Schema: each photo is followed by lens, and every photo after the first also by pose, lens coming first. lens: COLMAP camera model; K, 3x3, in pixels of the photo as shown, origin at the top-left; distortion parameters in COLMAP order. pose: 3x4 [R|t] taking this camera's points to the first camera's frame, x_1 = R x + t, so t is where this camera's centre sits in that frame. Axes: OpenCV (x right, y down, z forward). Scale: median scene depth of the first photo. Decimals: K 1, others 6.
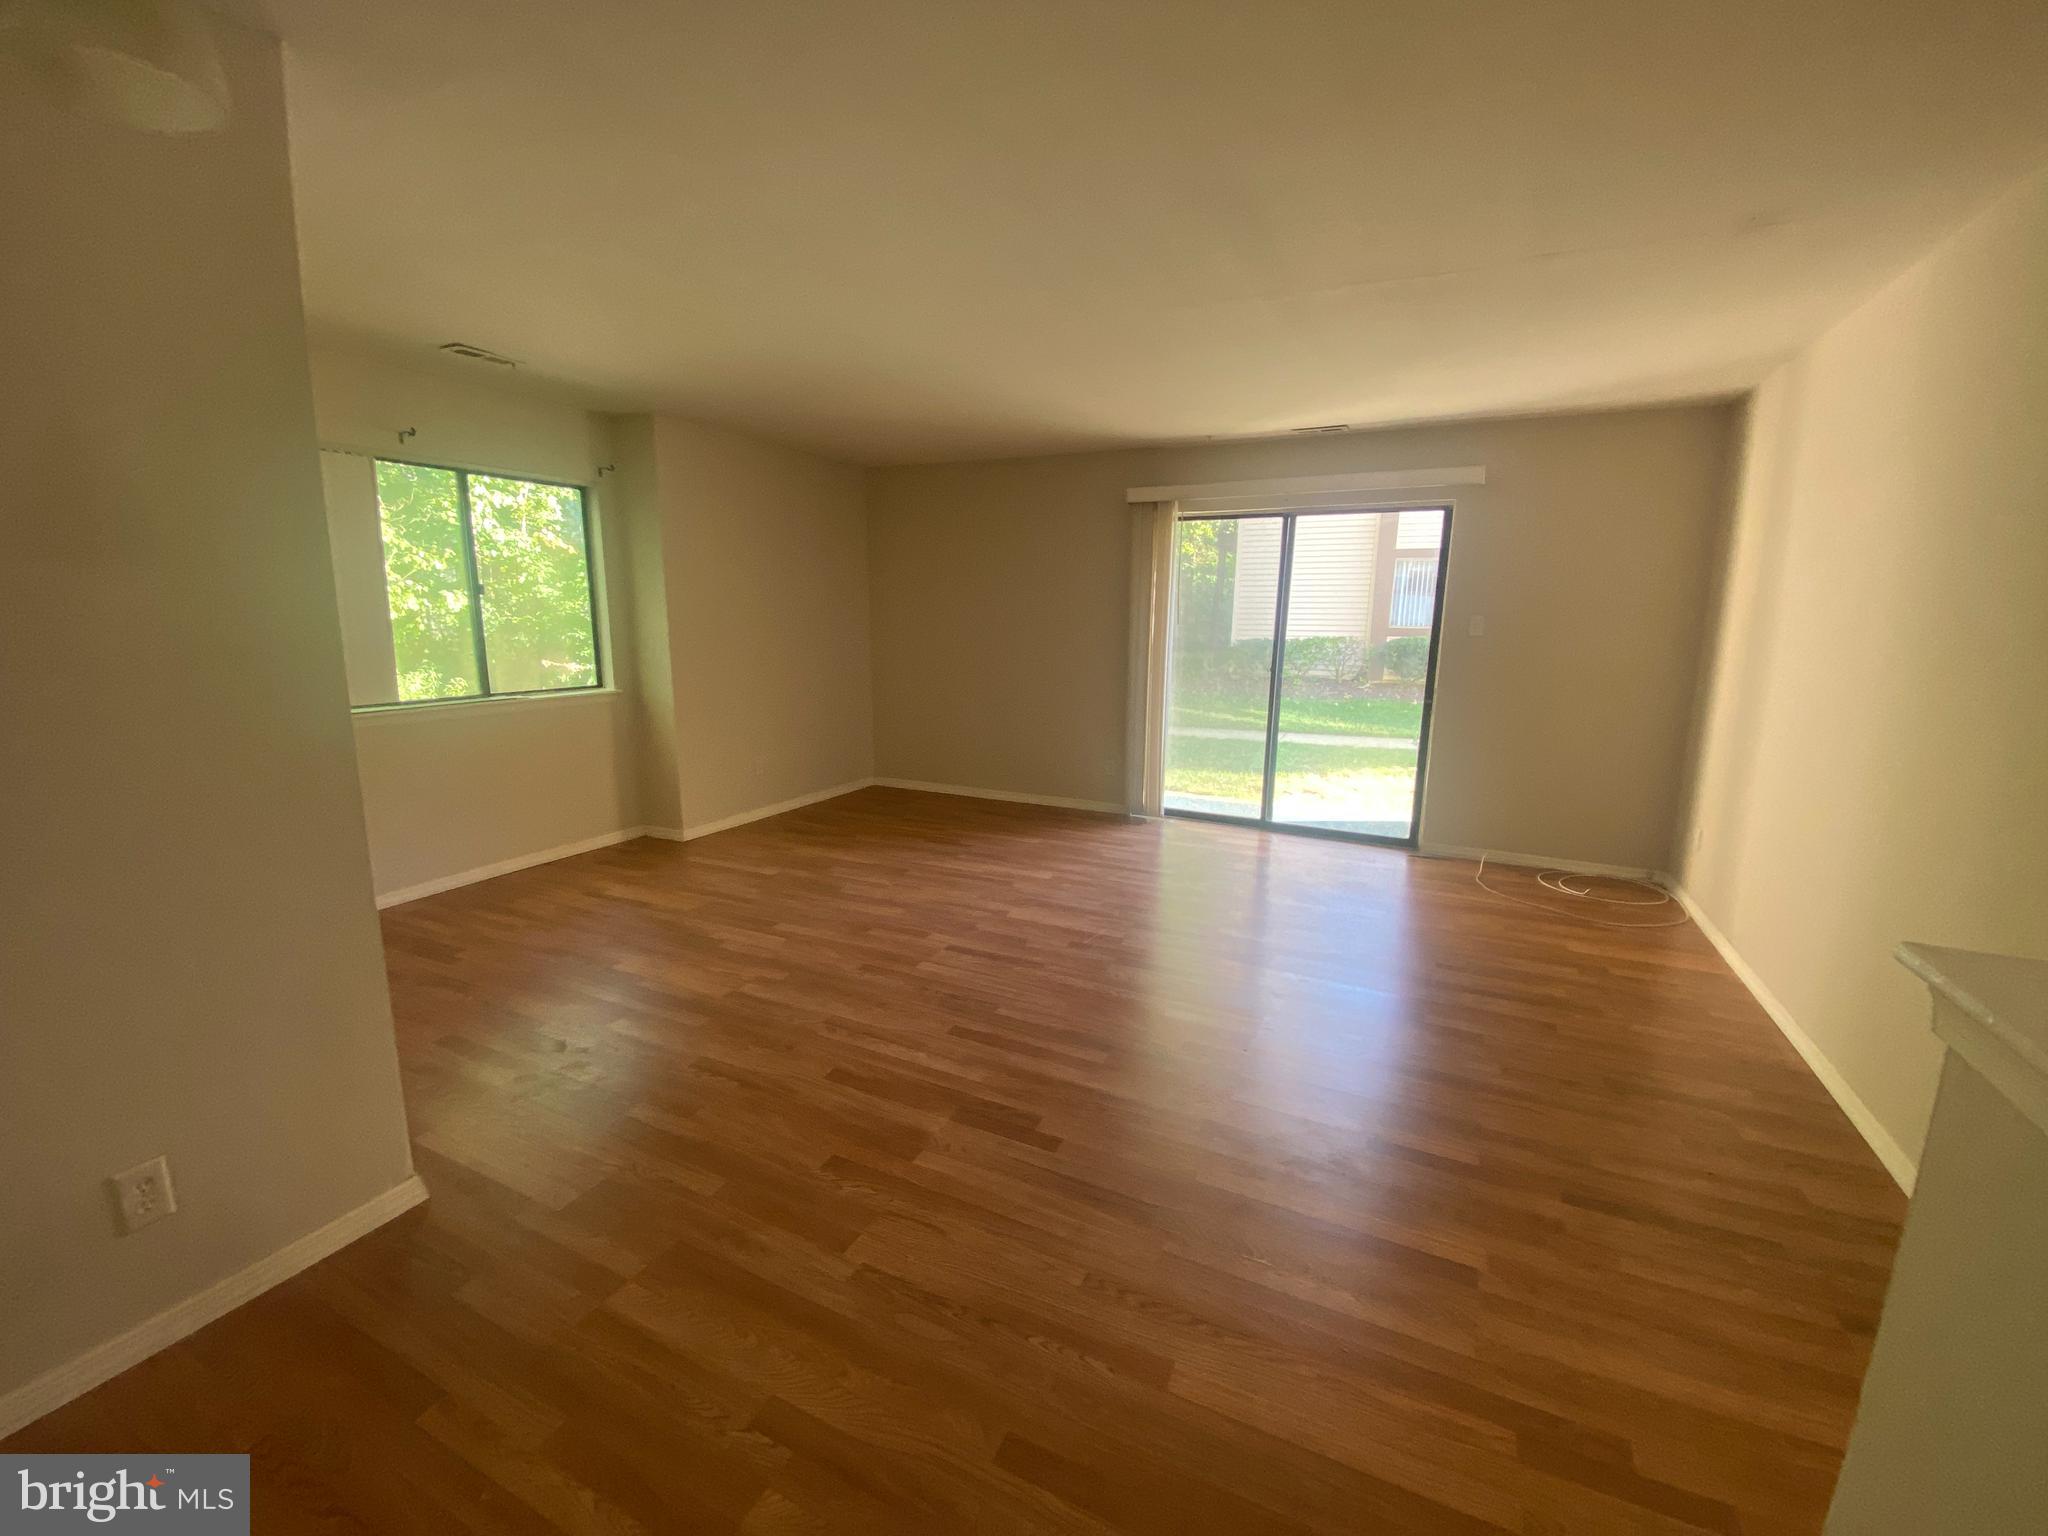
lens RADIAL K [[822.0, 0, 1022.8], [0, 822.0, 770.0], [0, 0, 1]] dist [0.023612, -0.000045]
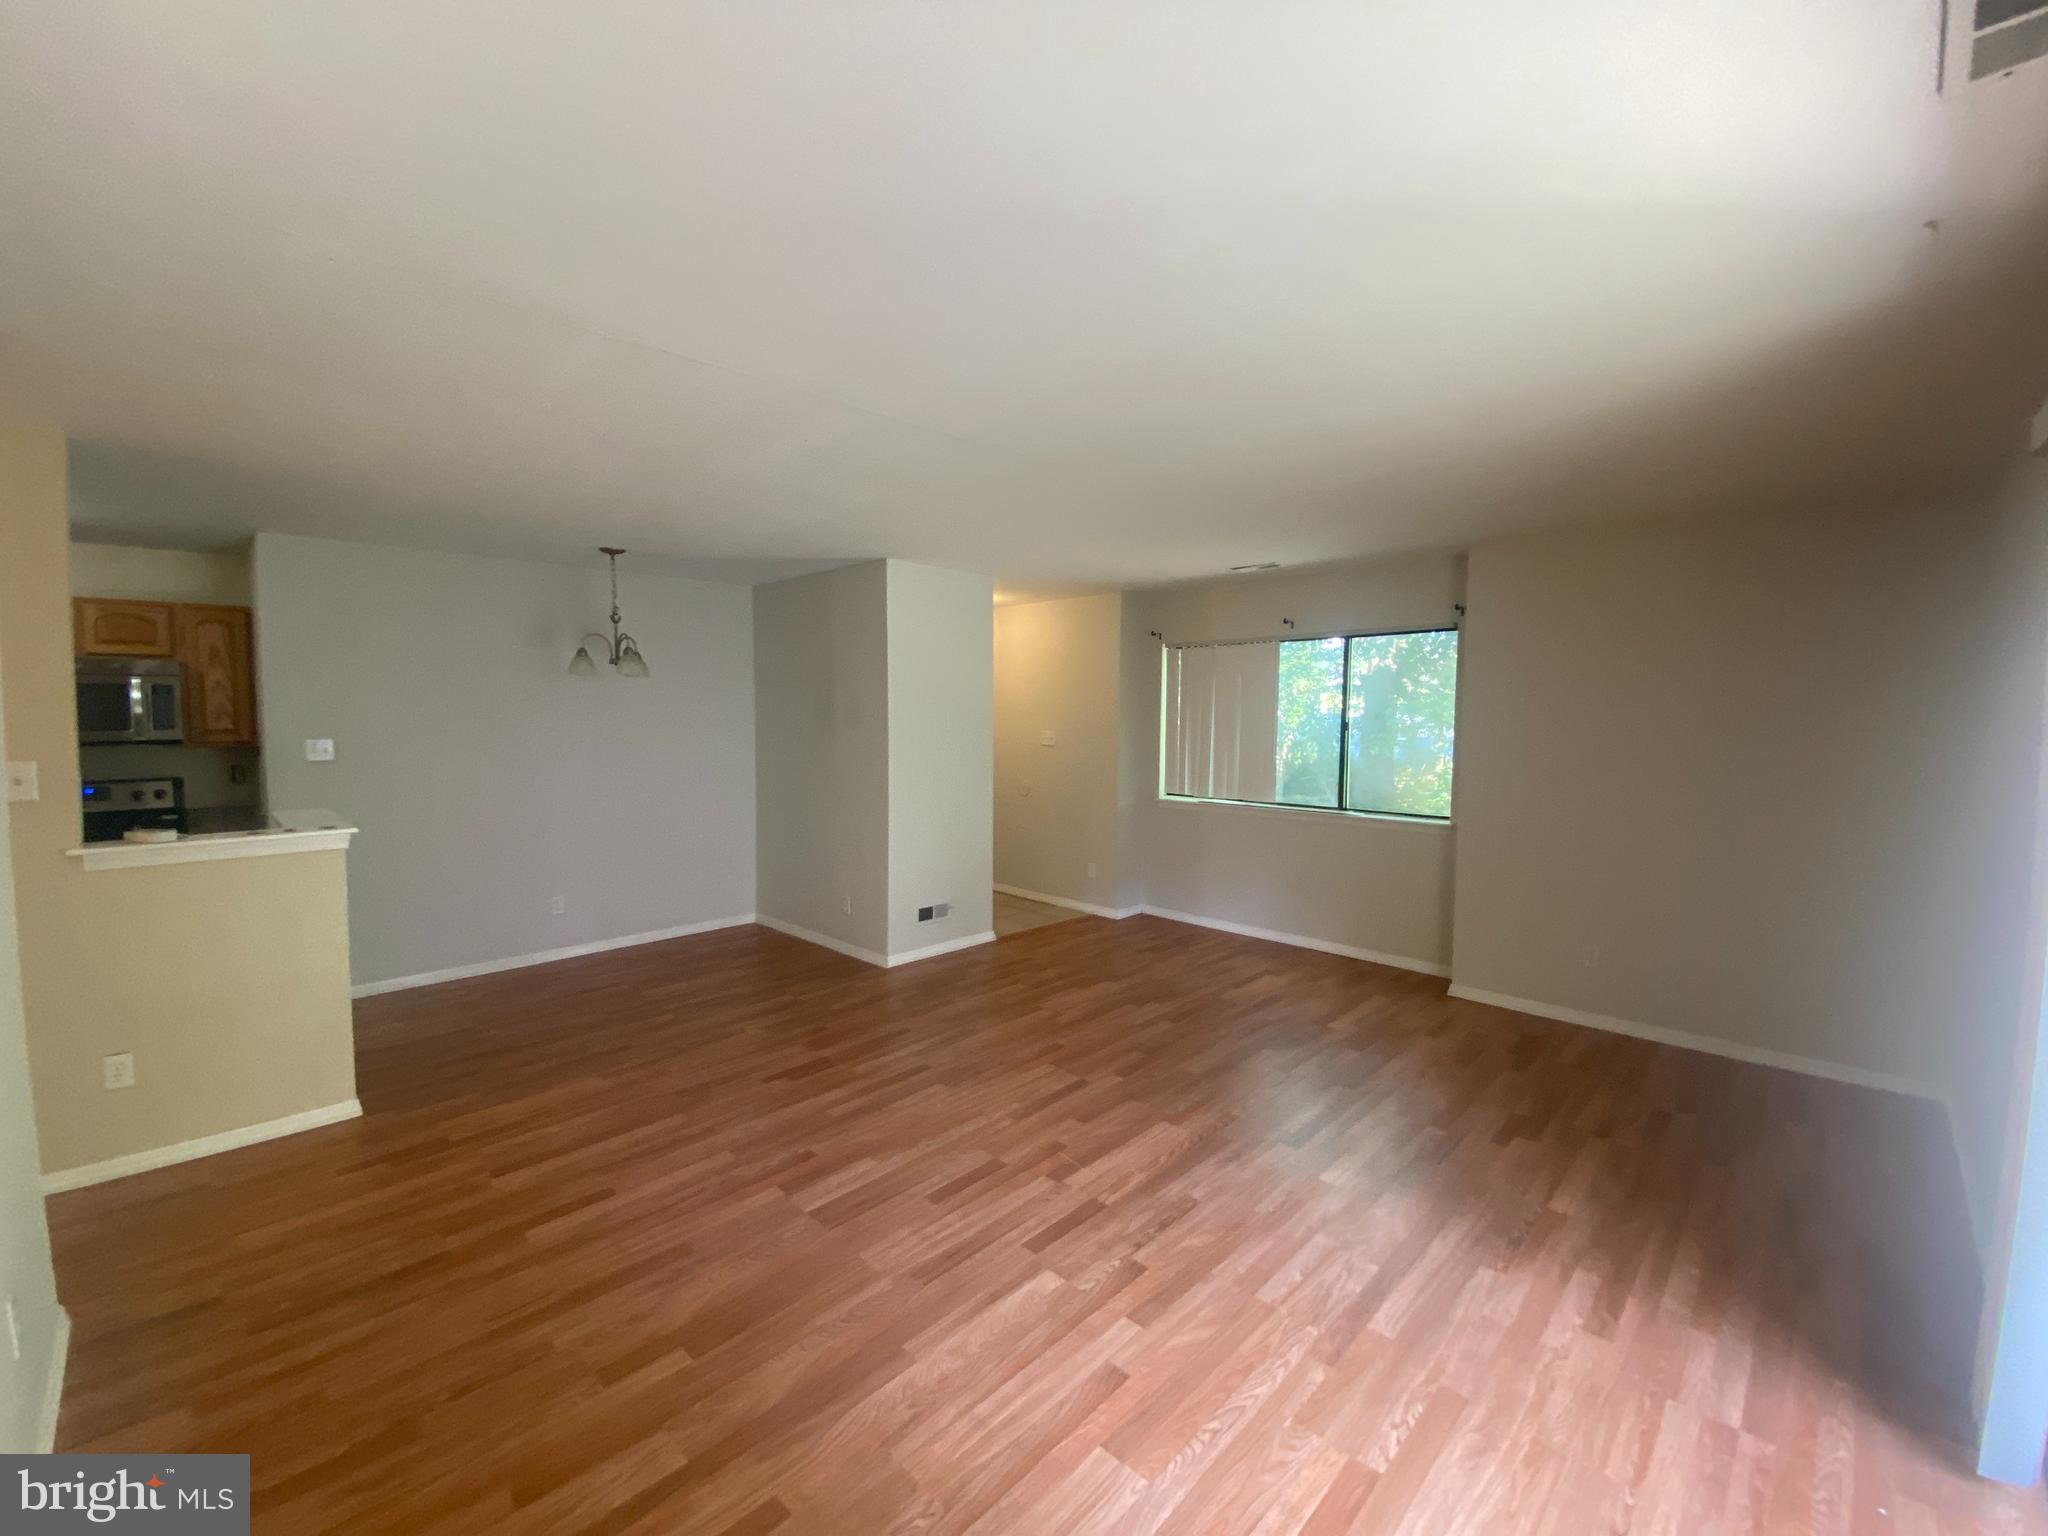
lens RADIAL K [[822.0, 0, 1020.3], [0, 822.0, 763.7], [0, 0, 1]] dist [0.025337, -0.023191]
pose [[-0.311977, 0.045170, -0.949015, 0.825241], [-0.188324, 0.976110, 0.108369, -0.241121], [0.931238, 0.212531, -0.296017, 1.094148]]
